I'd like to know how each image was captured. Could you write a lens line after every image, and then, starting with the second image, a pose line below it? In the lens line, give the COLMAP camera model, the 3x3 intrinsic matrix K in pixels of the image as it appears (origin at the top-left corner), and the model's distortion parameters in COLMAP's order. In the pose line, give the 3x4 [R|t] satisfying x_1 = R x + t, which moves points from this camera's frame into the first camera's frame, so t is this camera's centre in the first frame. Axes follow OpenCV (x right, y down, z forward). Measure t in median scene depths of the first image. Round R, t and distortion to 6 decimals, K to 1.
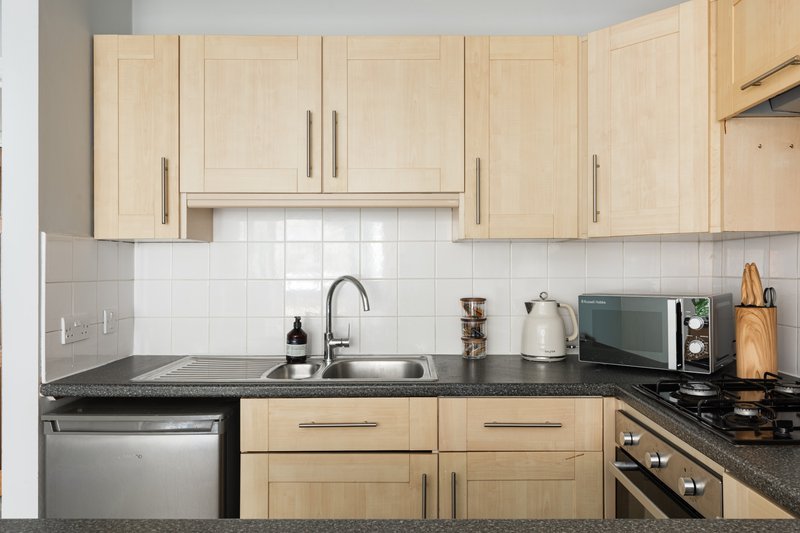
lens RADIAL K [[593.6, 0, 402.1], [0, 593.6, 271.6], [0, 0, 1]] dist [0.003366, 0.010175]
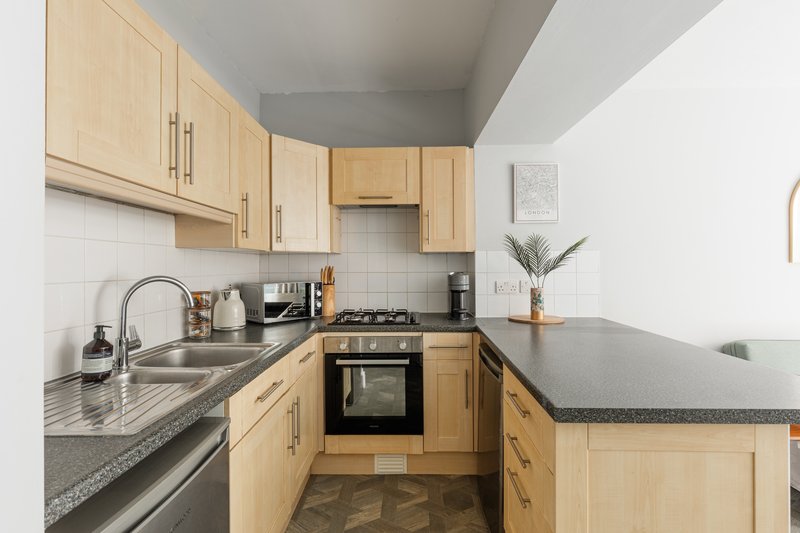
lens RADIAL K [[379.1, 0, 403.0], [0, 379.1, 267.8], [0, 0, 1]] dist [0.021999, 0.000137]
pose [[0.005450, 0.001552, 0.999984, -0.796230], [0.012893, 0.999916, -0.001622, -0.001260], [-0.999902, 0.012901, 0.005430, 0.604158]]
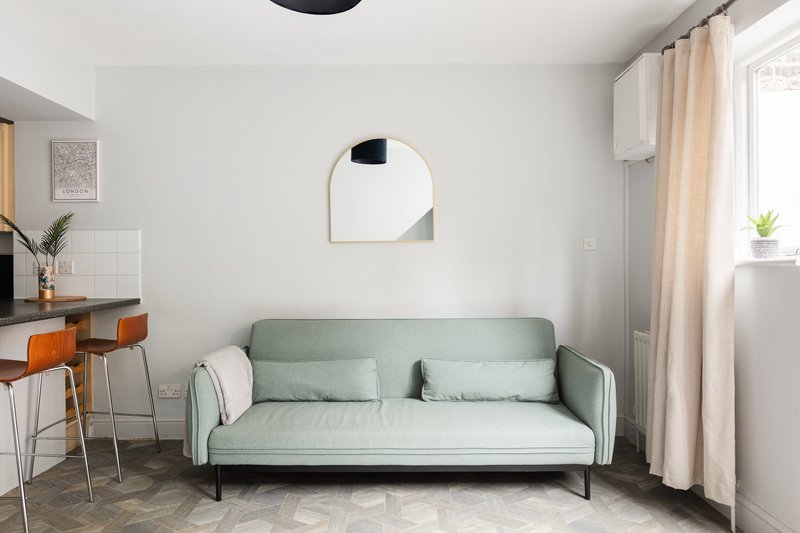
lens RADIAL K [[466.4, 0, 397.5], [0, 466.4, 261.3], [0, 0, 1]] dist [-0.000042, -0.002053]
pose [[-0.029564, -0.002045, 0.999561, -1.064148], [0.014823, 0.999887, 0.002484, 0.056312], [-0.999453, 0.014890, -0.029531, -0.792430]]
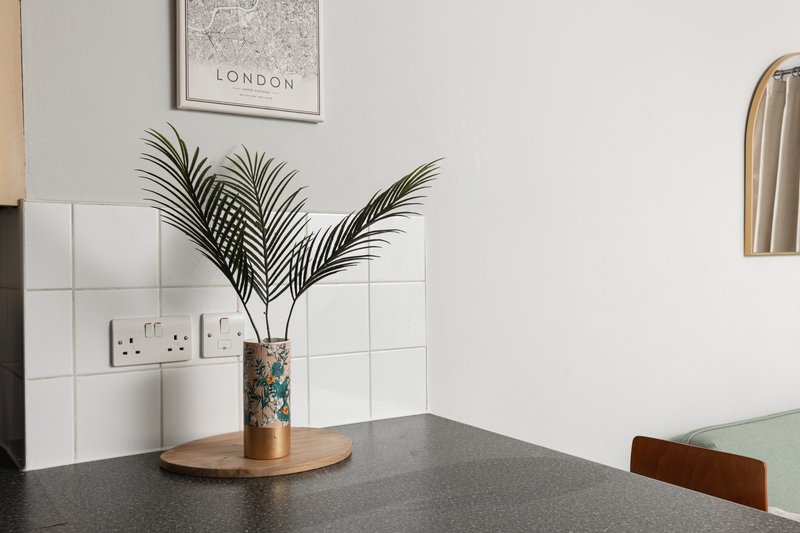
lens RADIAL K [[739.4, 0, 396.7], [0, 739.4, 266.9], [0, 0, 1]] dist [-0.005710, 0.000000]
pose [[-0.560173, 0.001855, 0.828373, -0.217391], [0.018218, 0.999783, 0.010081, -0.003614], [-0.828175, 0.020738, -0.560086, 0.460217]]
